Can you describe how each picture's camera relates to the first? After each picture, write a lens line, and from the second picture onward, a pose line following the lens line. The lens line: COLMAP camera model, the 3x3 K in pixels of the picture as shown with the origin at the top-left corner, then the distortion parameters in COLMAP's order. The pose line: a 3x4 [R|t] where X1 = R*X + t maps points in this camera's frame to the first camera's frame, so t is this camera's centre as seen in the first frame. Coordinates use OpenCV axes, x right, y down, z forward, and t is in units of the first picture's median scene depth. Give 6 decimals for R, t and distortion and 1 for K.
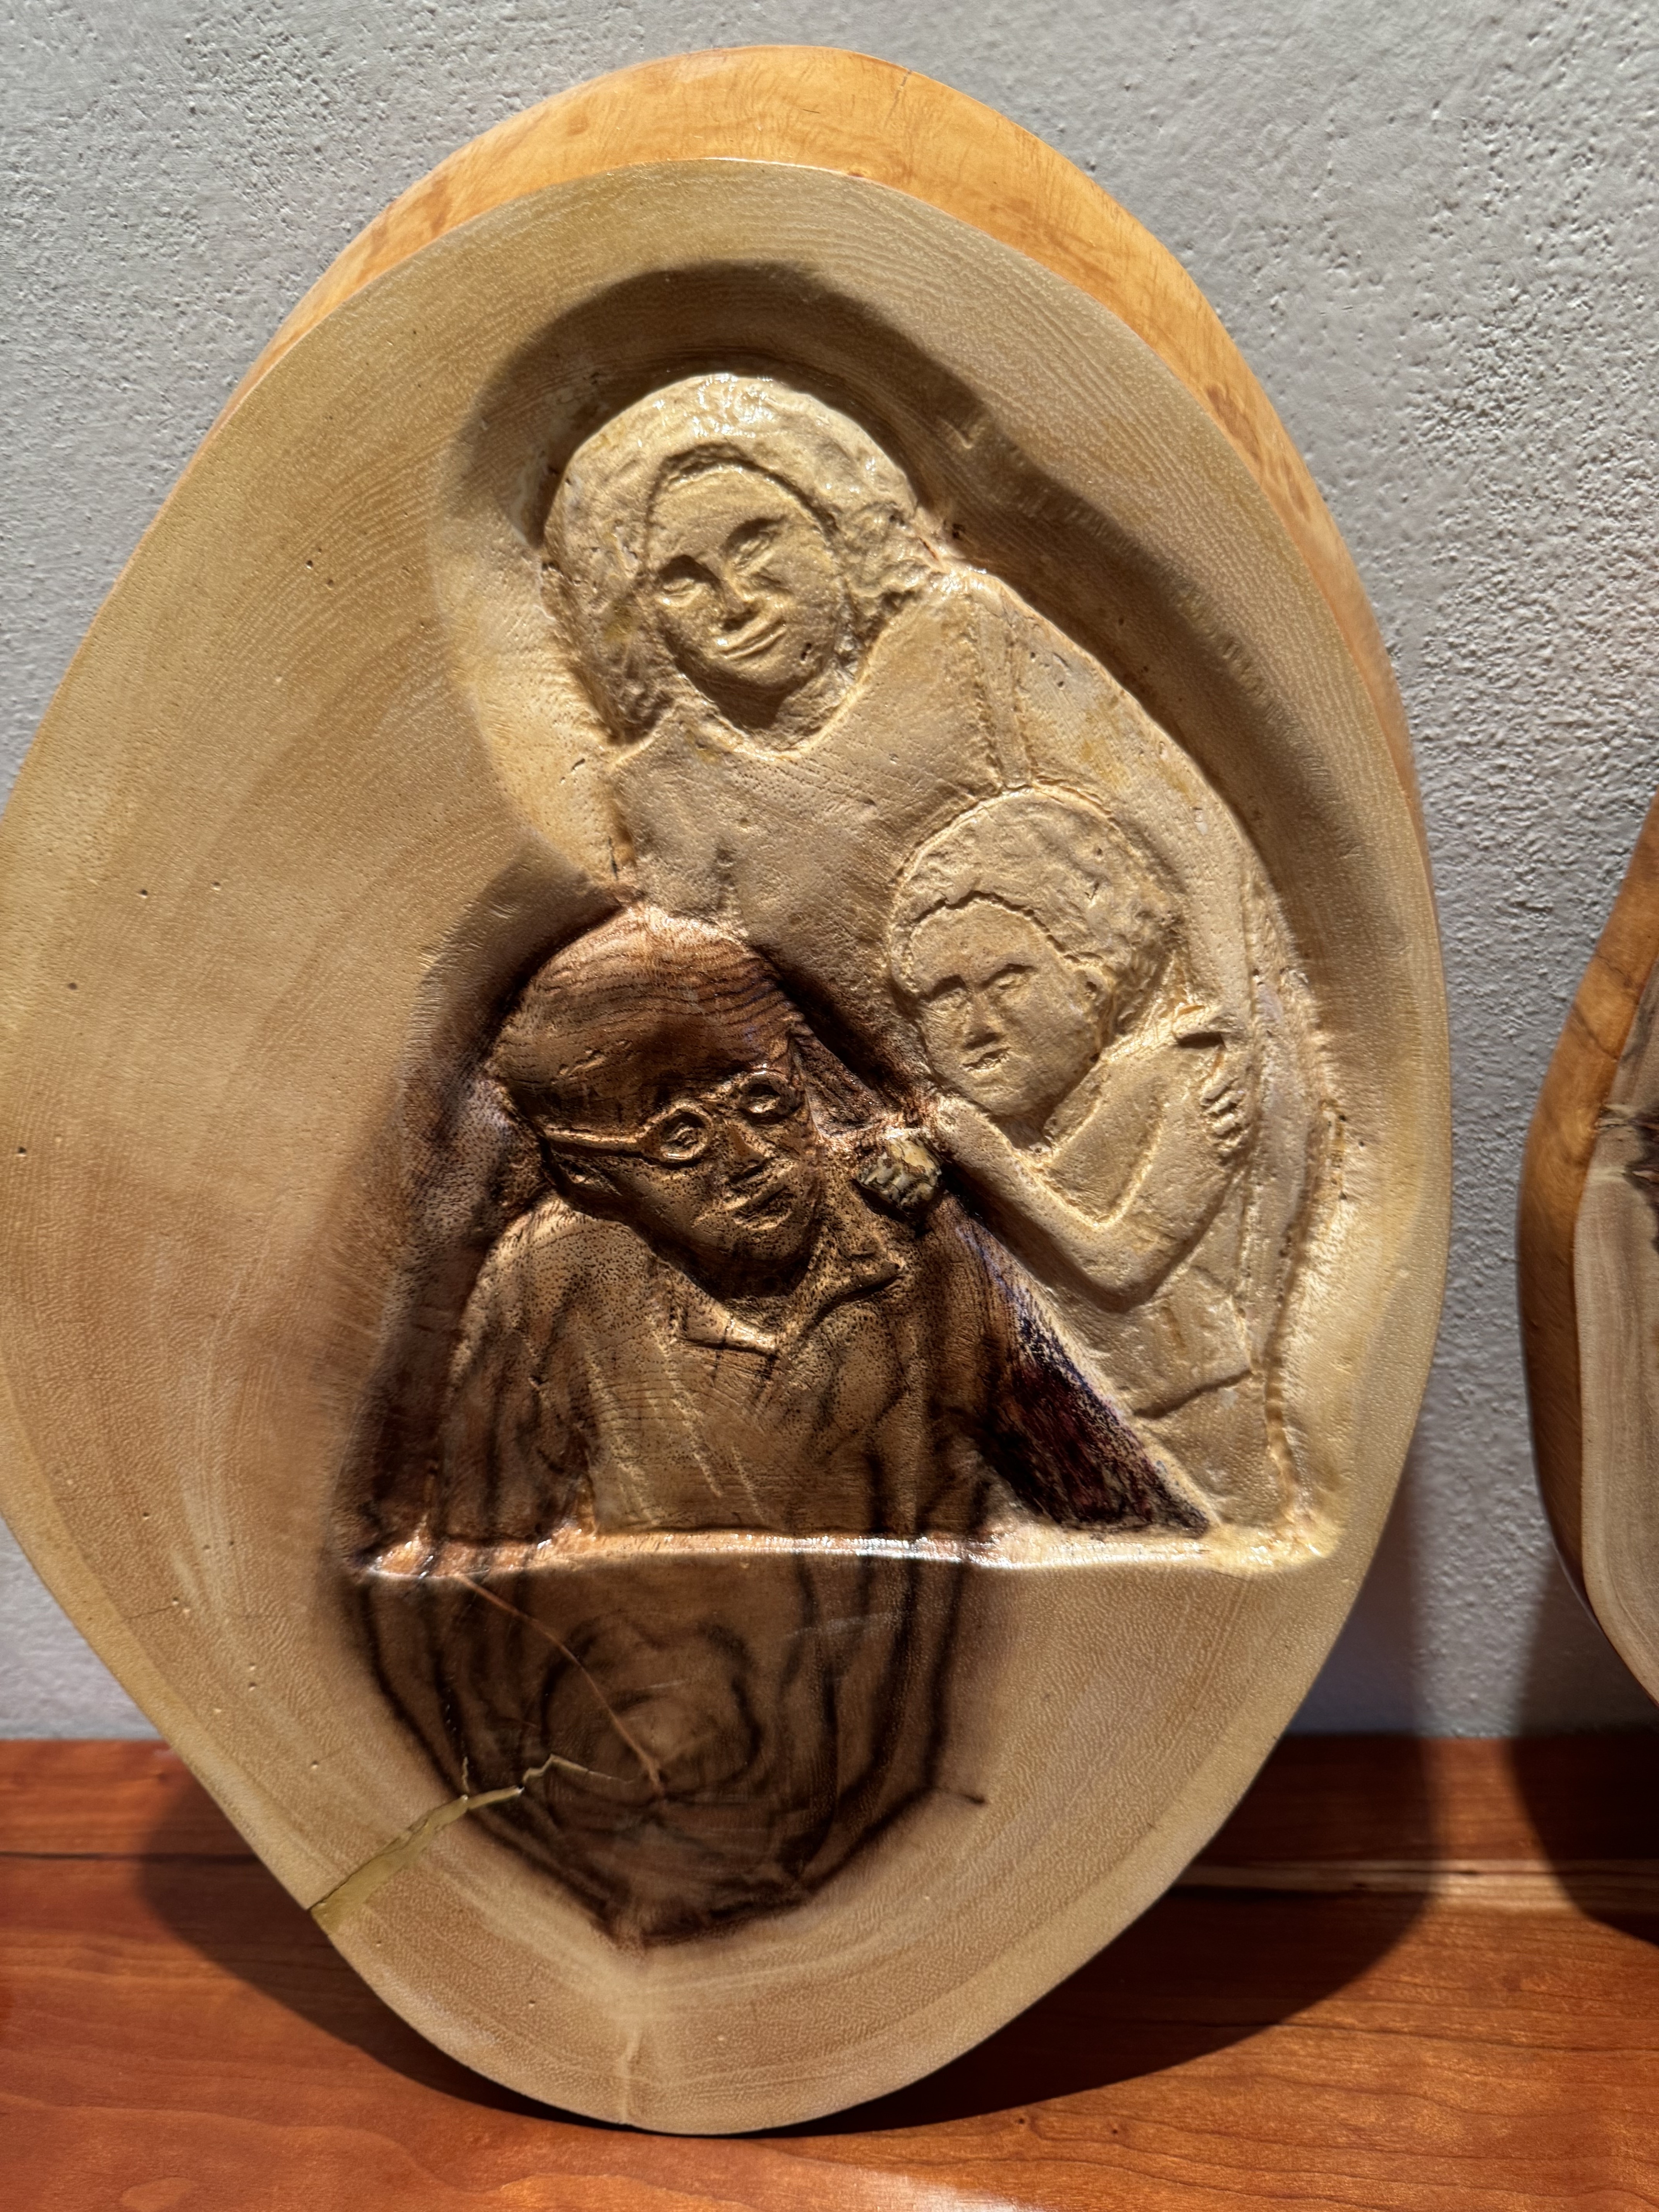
lens RADIAL K [[1709.8, 0, 829.9], [0, 1709.8, 1108.3], [0, 0, 1]] dist [0.000883, -0.000201]
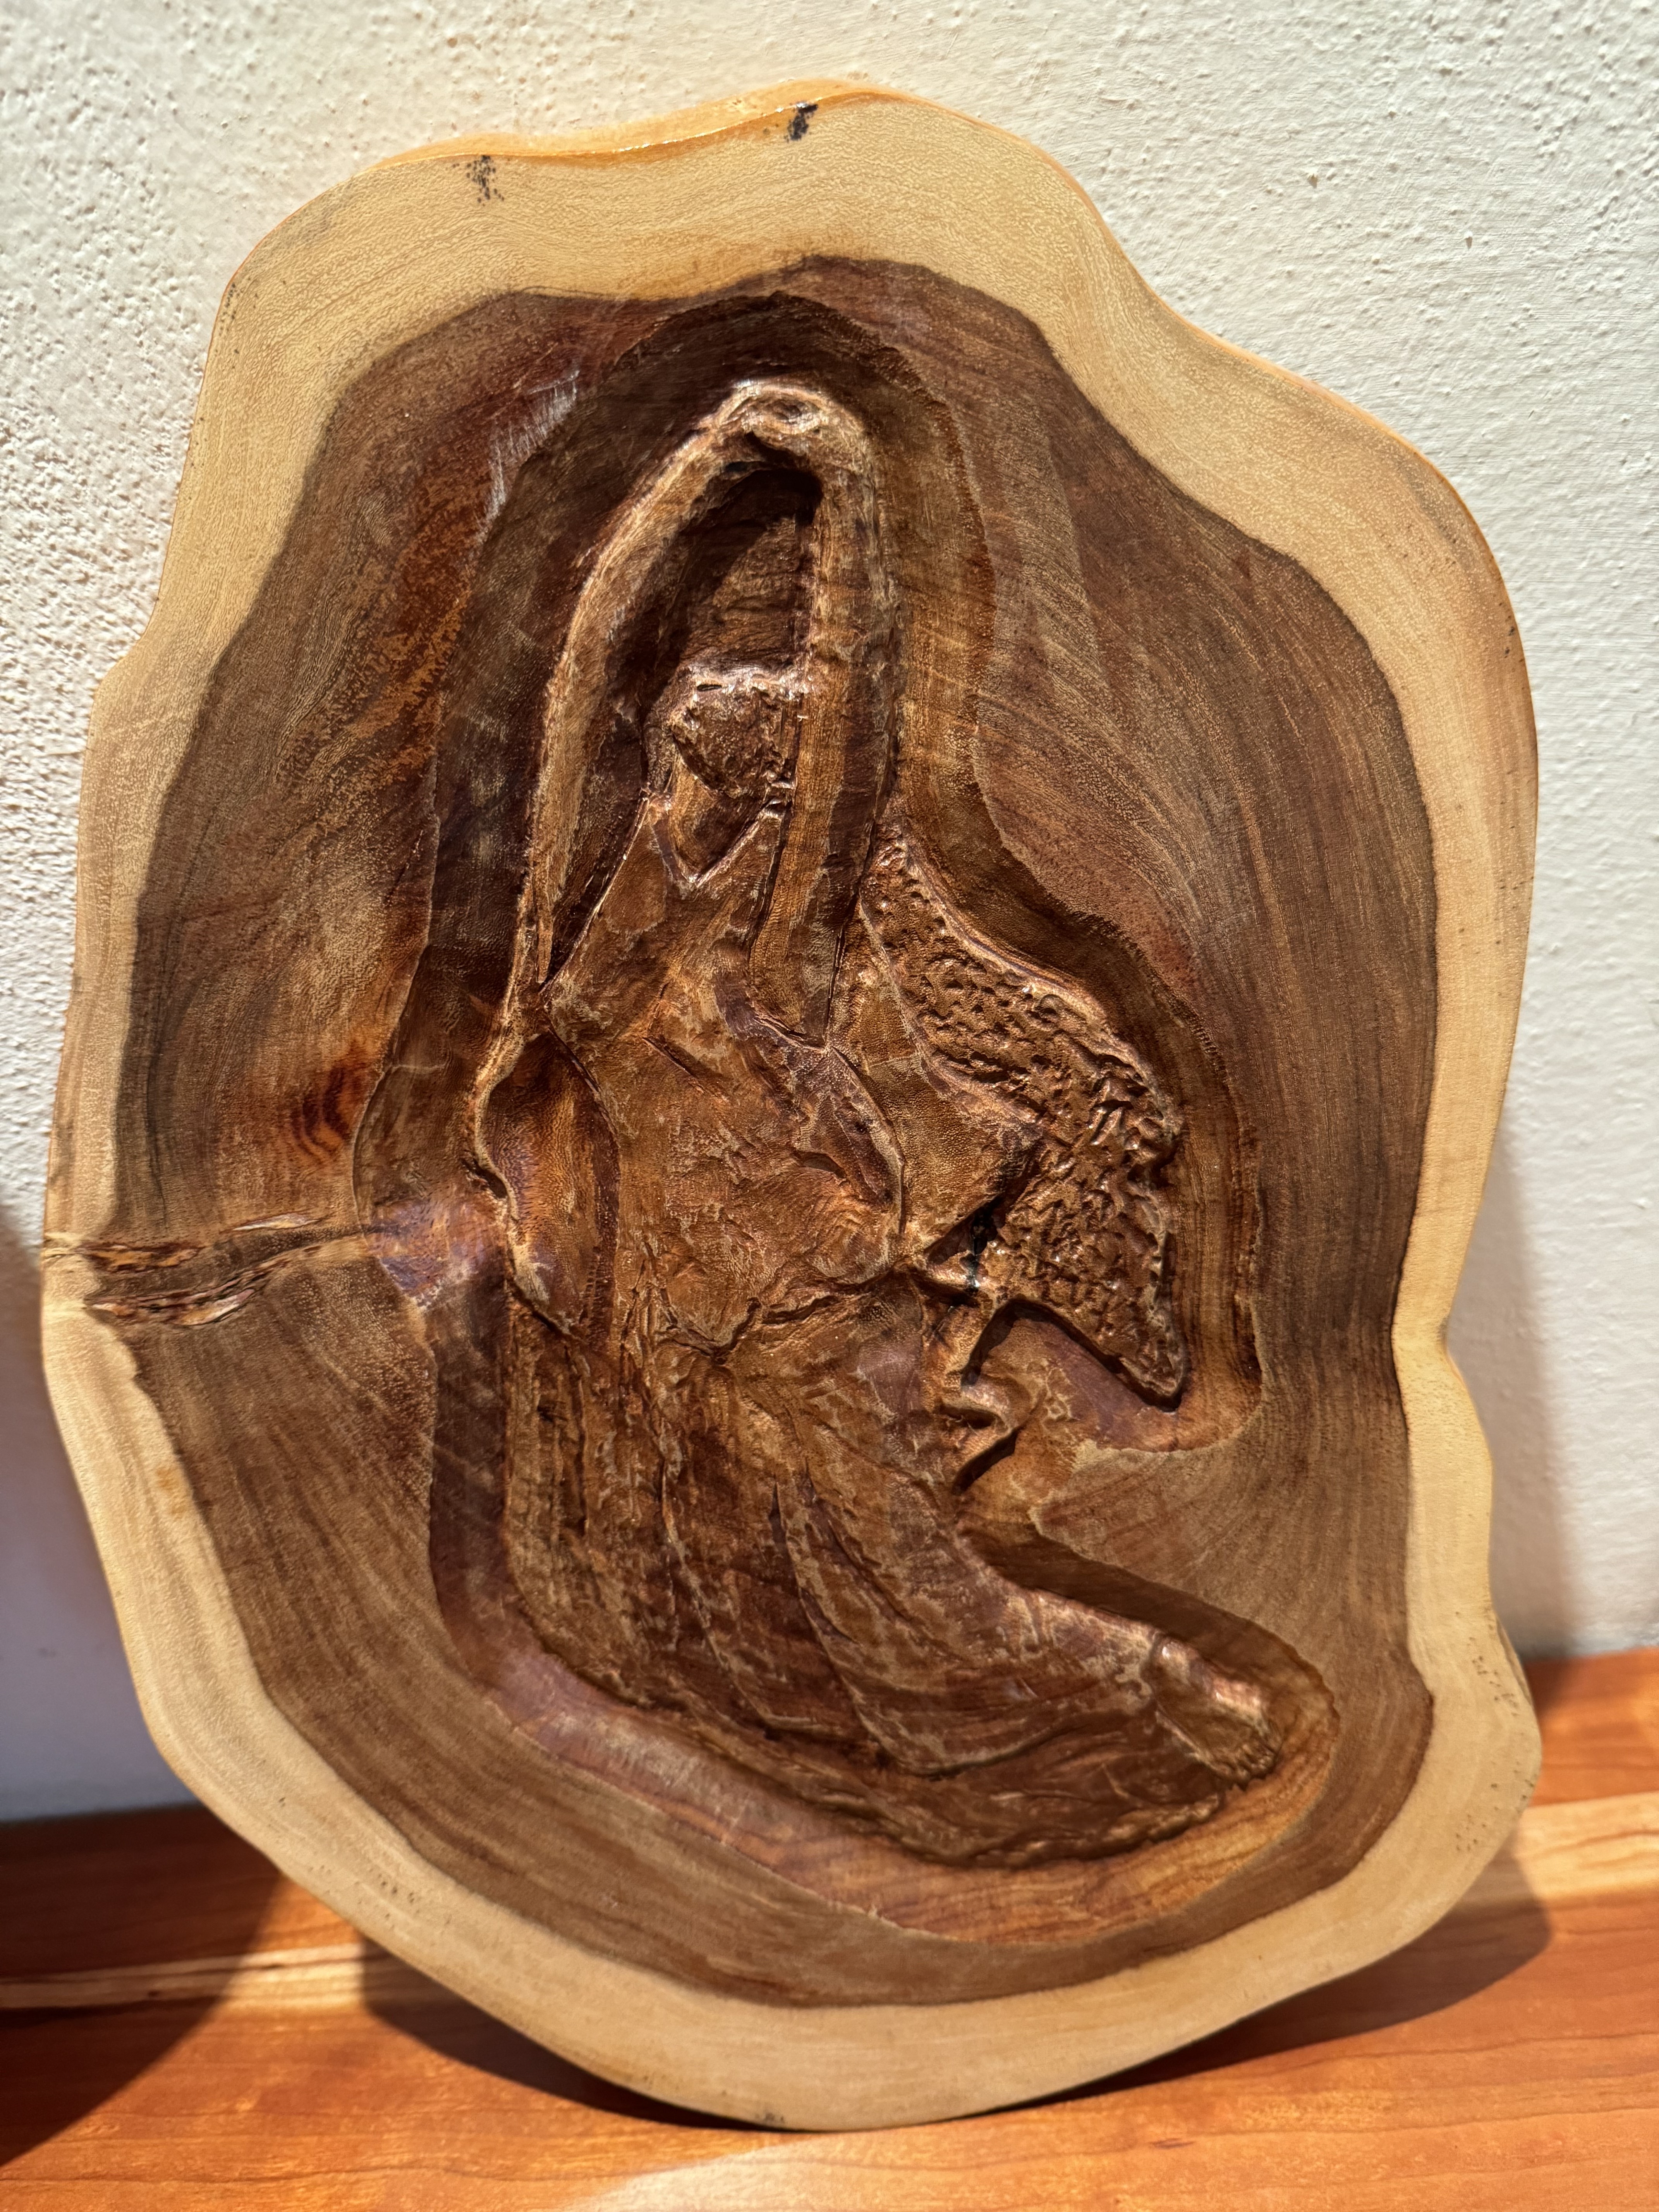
lens RADIAL K [[1709.8, 0, 829.0], [0, 1709.8, 1103.7], [0, 0, 1]] dist [0.000883, -0.000201]
pose [[0.991345, -0.072297, 0.109581, 0.707142], [0.058295, 0.990317, 0.125990, -0.141846], [-0.117628, -0.118512, 0.985961, 0.111472]]
